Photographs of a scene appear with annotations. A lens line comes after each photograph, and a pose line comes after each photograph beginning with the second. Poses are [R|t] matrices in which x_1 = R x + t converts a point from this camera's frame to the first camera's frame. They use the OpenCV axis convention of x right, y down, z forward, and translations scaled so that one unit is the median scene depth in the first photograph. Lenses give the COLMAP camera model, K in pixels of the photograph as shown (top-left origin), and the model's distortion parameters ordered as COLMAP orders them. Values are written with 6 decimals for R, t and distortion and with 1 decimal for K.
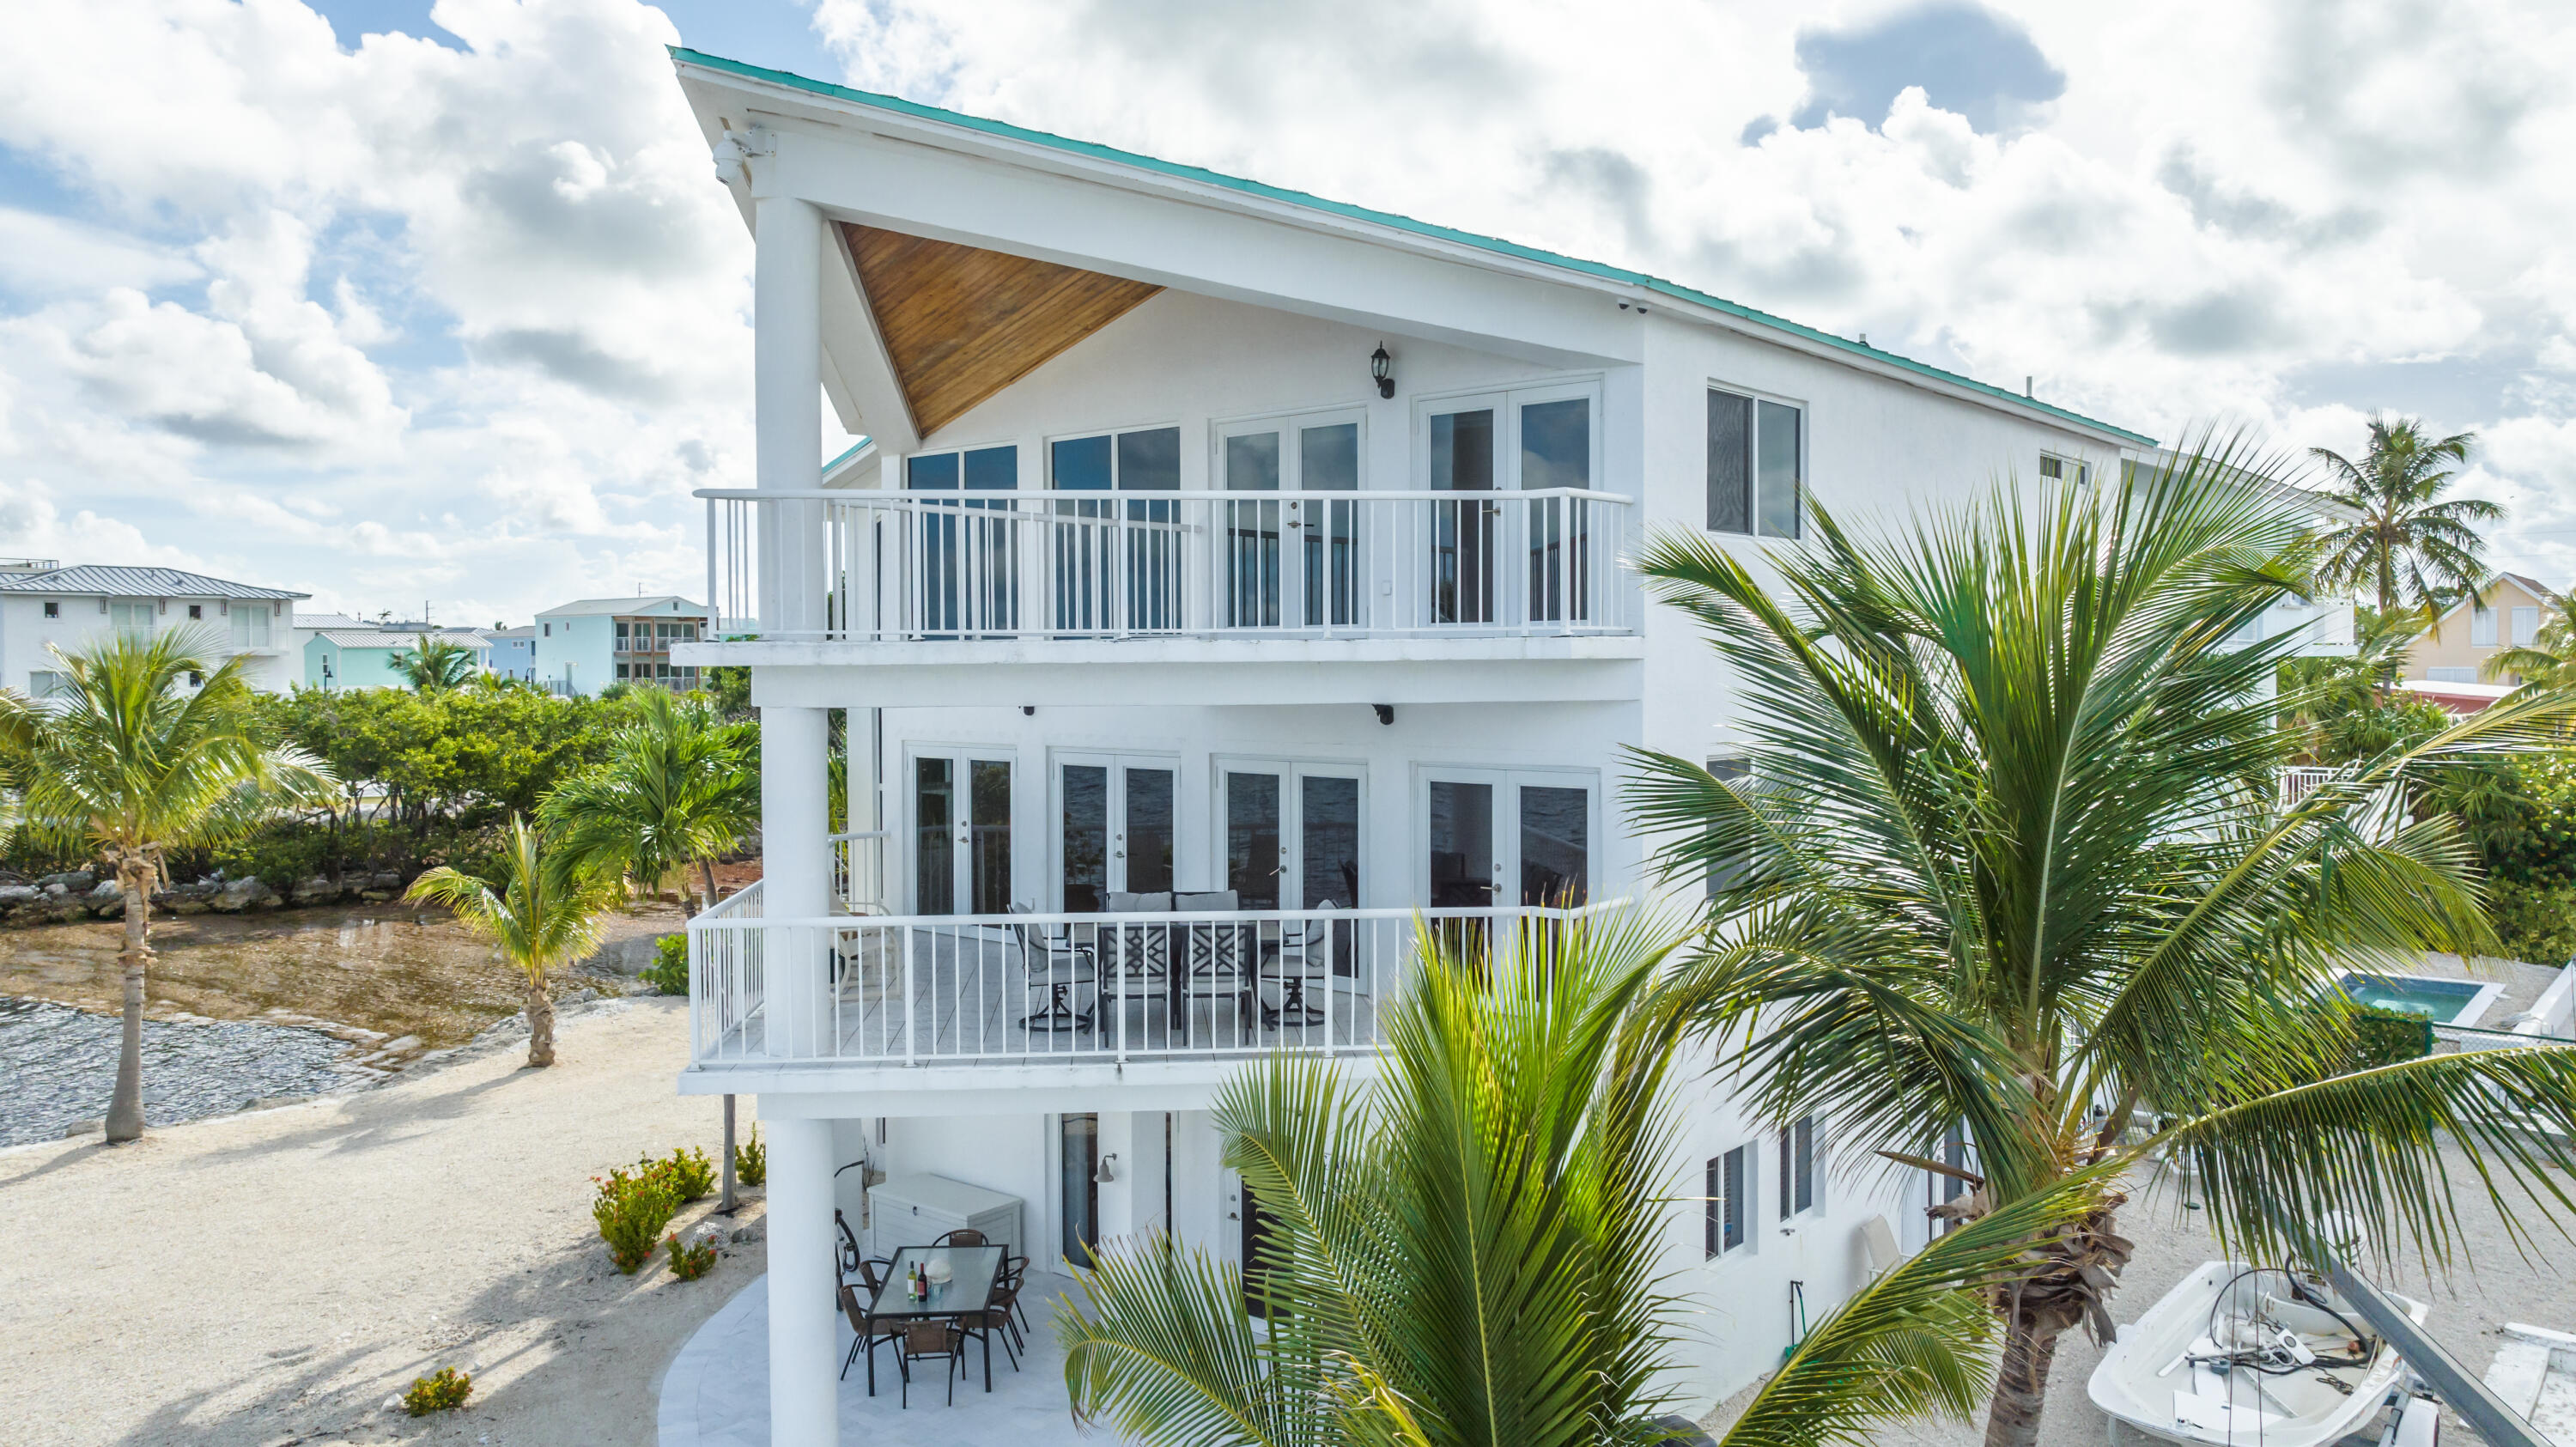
lens RADIAL K [[1849.0, 0, 1270.1], [0, 1849.0, 686.3], [0, 0, 1]] dist [-0.006613, 0.000167]
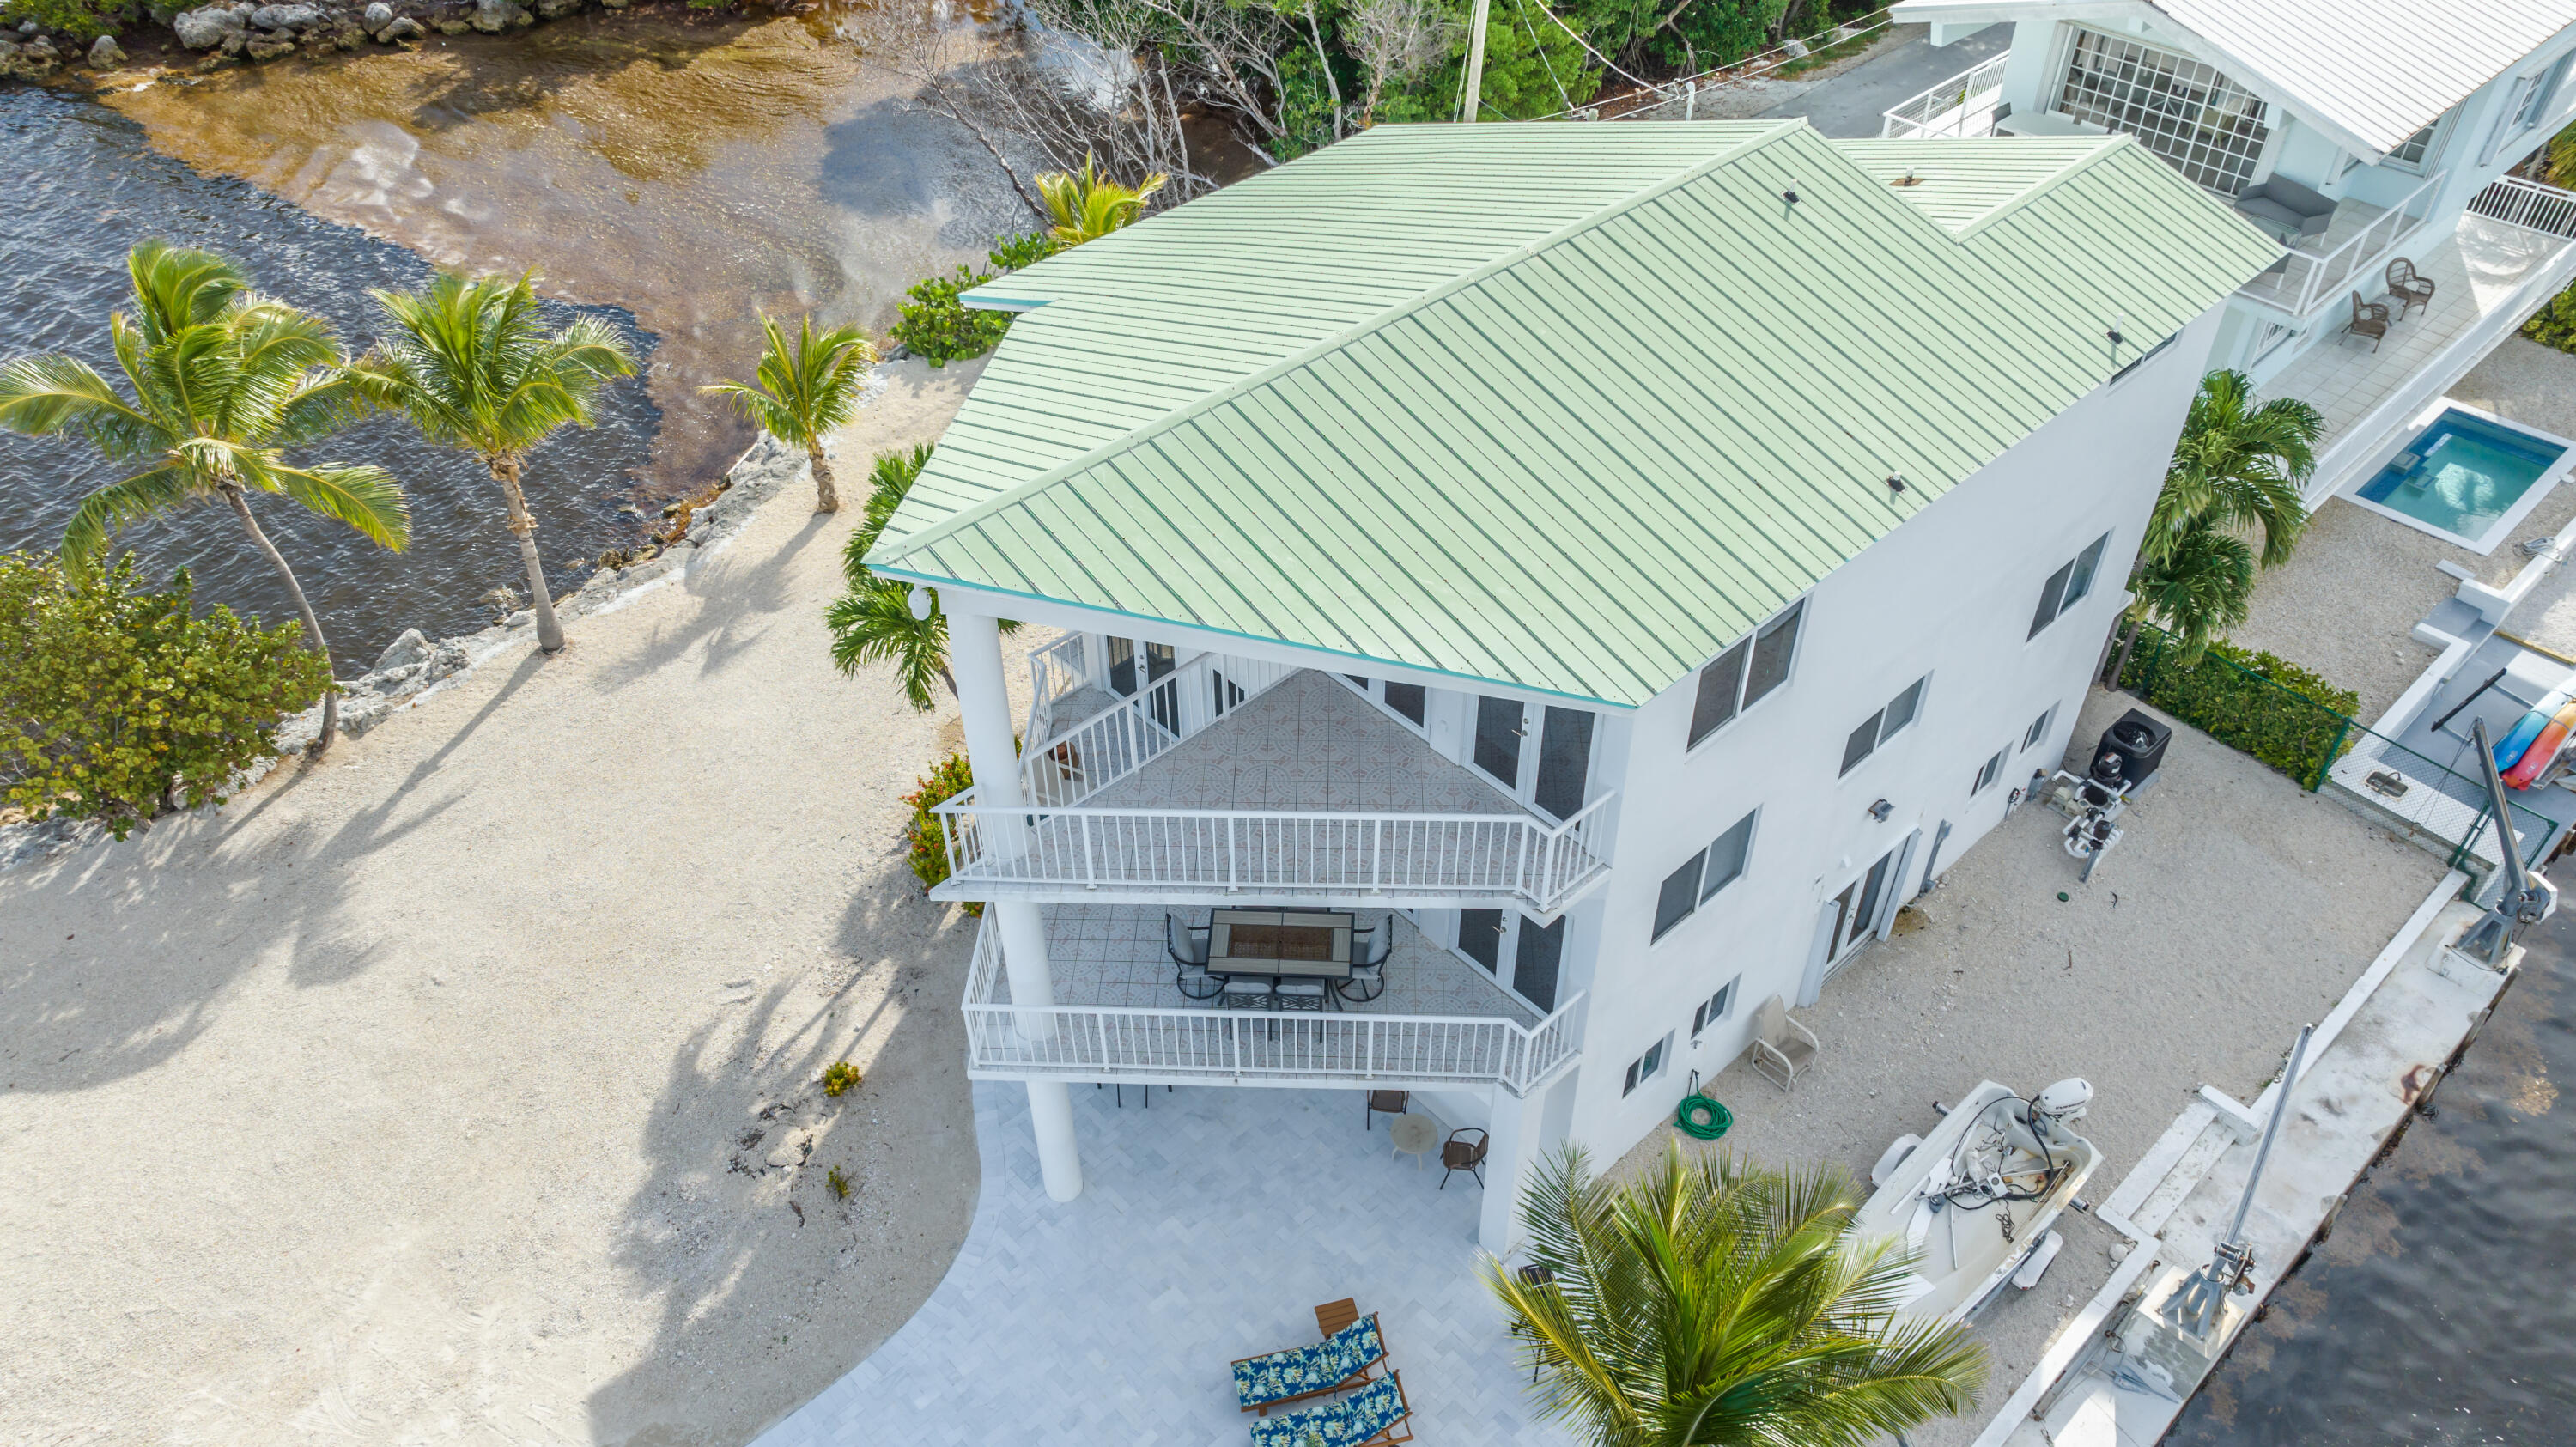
lens RADIAL K [[1809.3, 0, 1273.3], [0, 1809.3, 737.9], [0, 0, 1]] dist [-0.001788, 0.003546]
pose [[0.992292, 0.074071, -0.099345, 0.069454], [0.007961, 0.761932, 0.647608, -0.840875], [0.123663, -0.643407, 0.755470, 0.011983]]
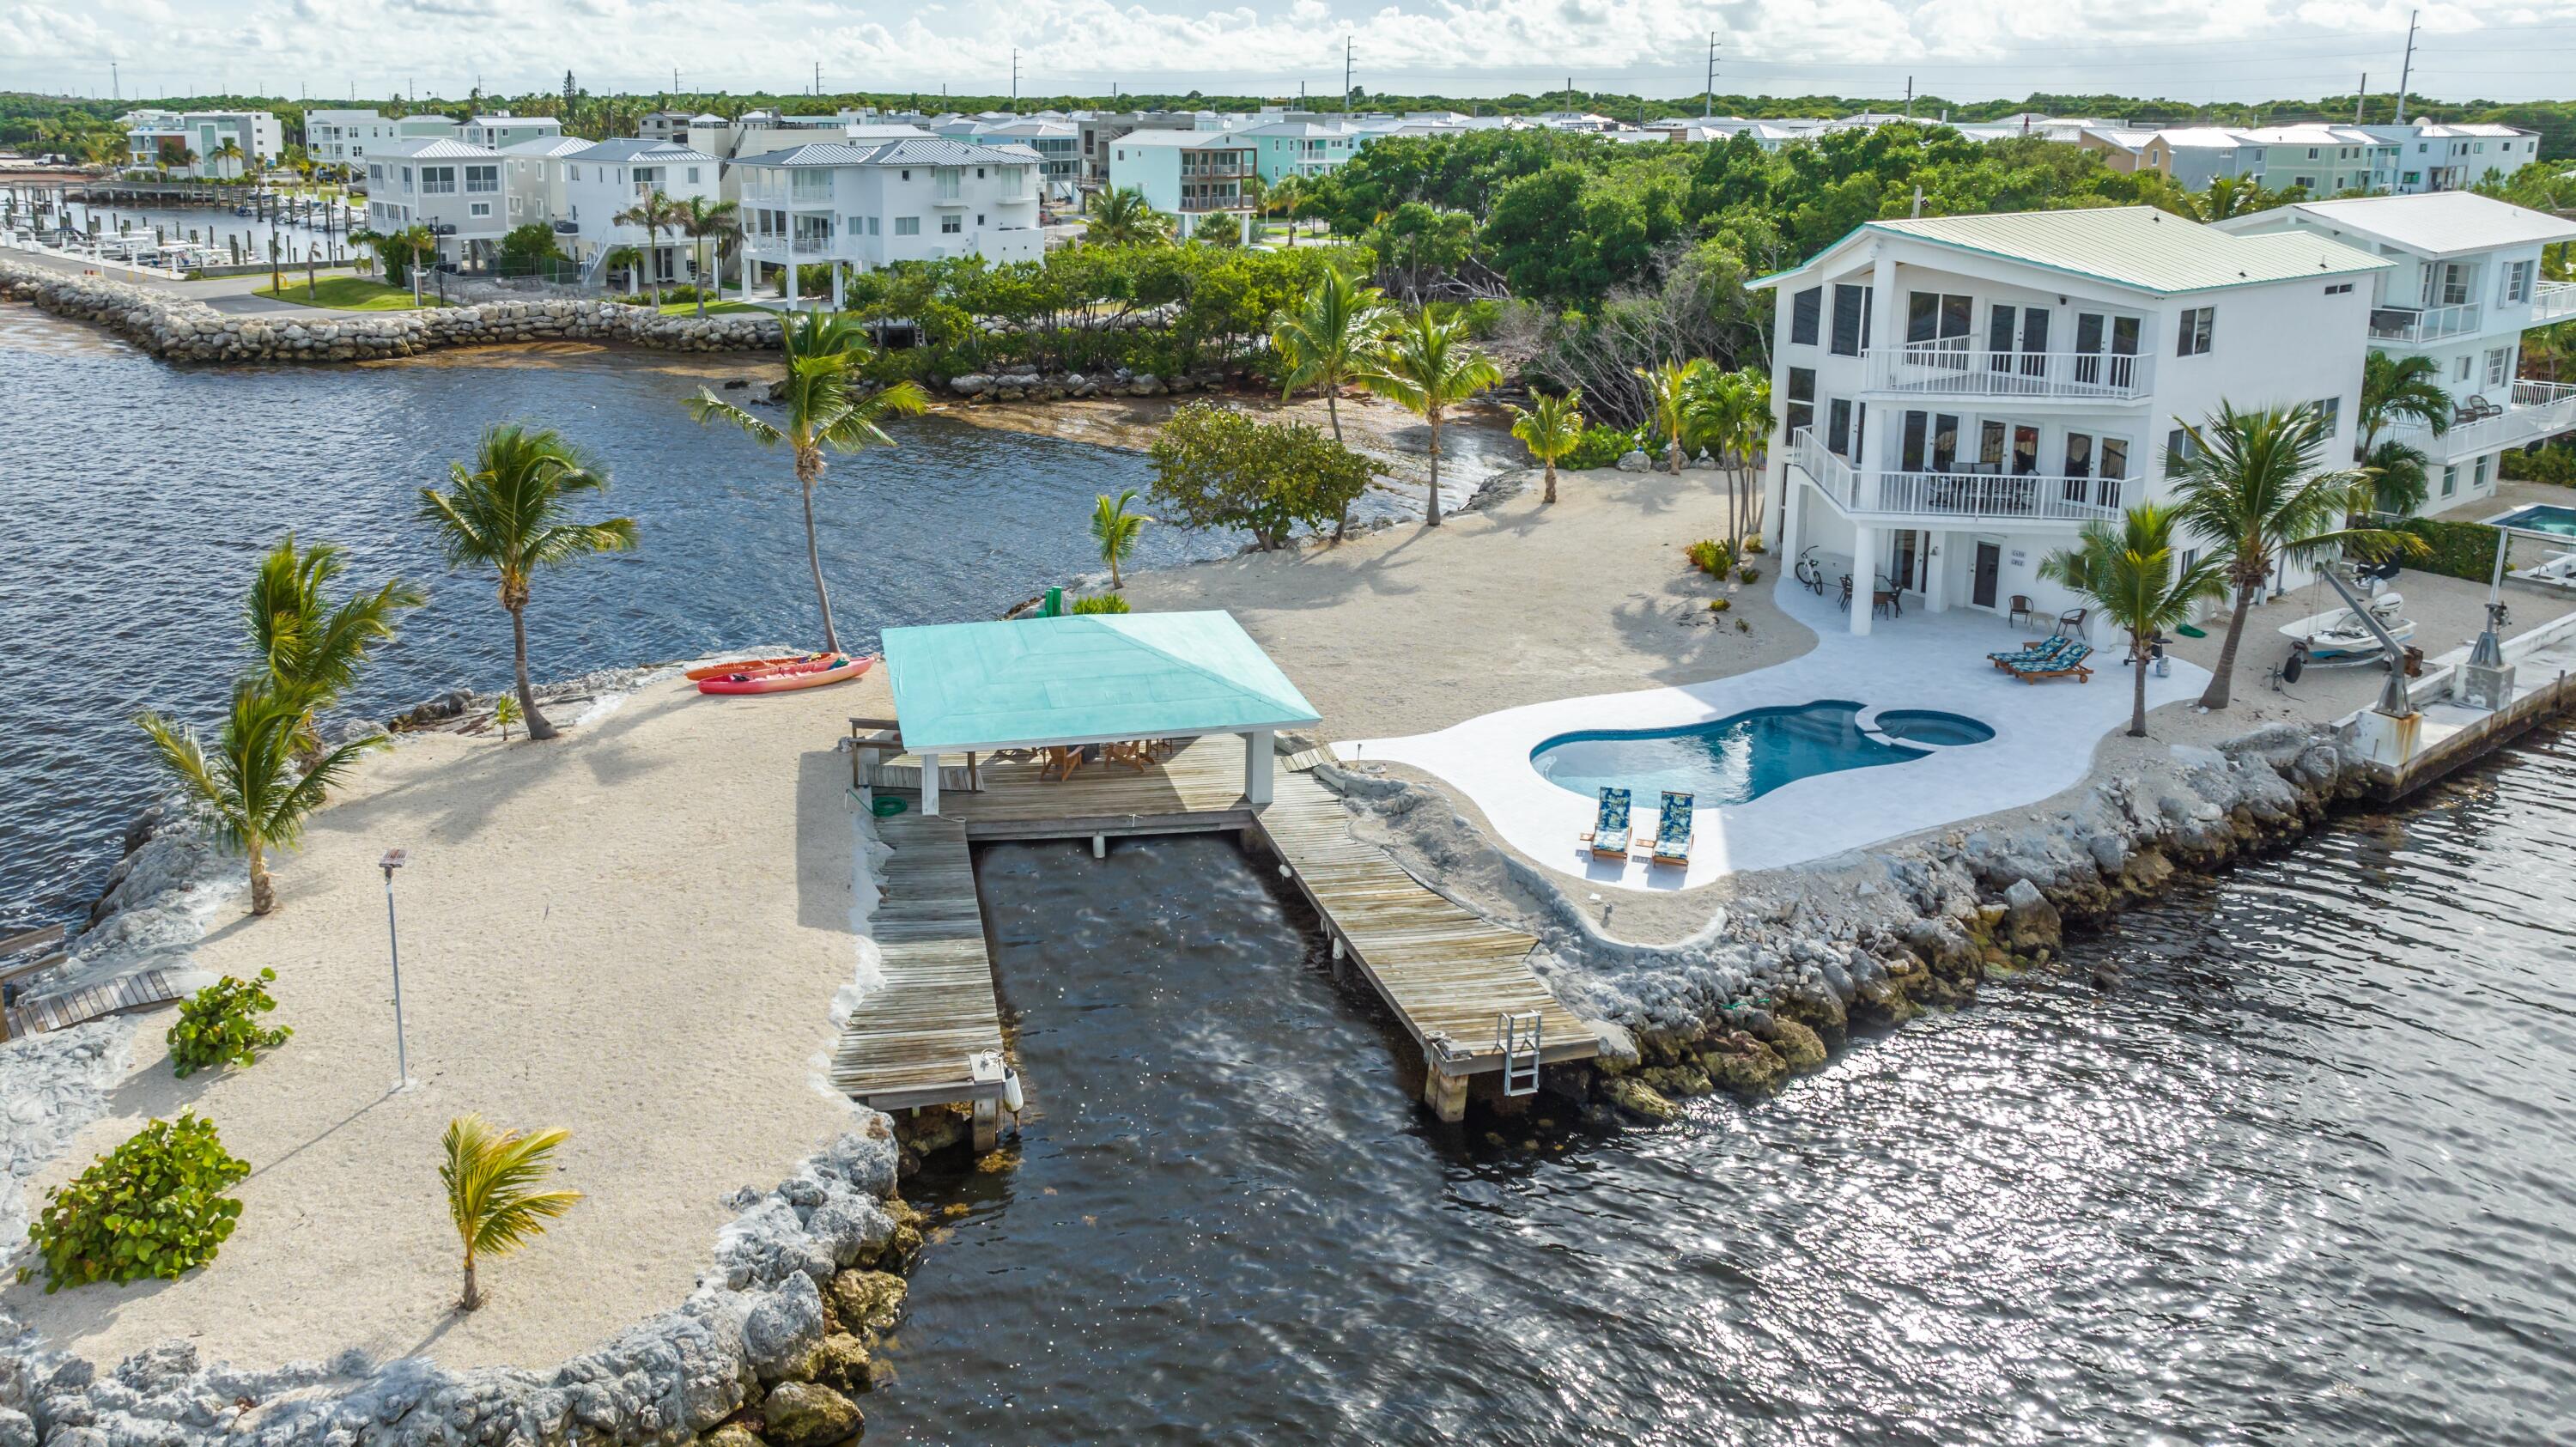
lens RADIAL K [[1864.2, 0, 1125.0], [0, 1864.2, 445.2], [0, 0, 1]] dist [0.000957, 0.001381]
pose [[0.972761, 0.044545, -0.227489, -0.681064], [-0.005593, 0.985587, 0.169076, -0.410094], [0.231741, -0.163198, 0.958990, -2.164223]]
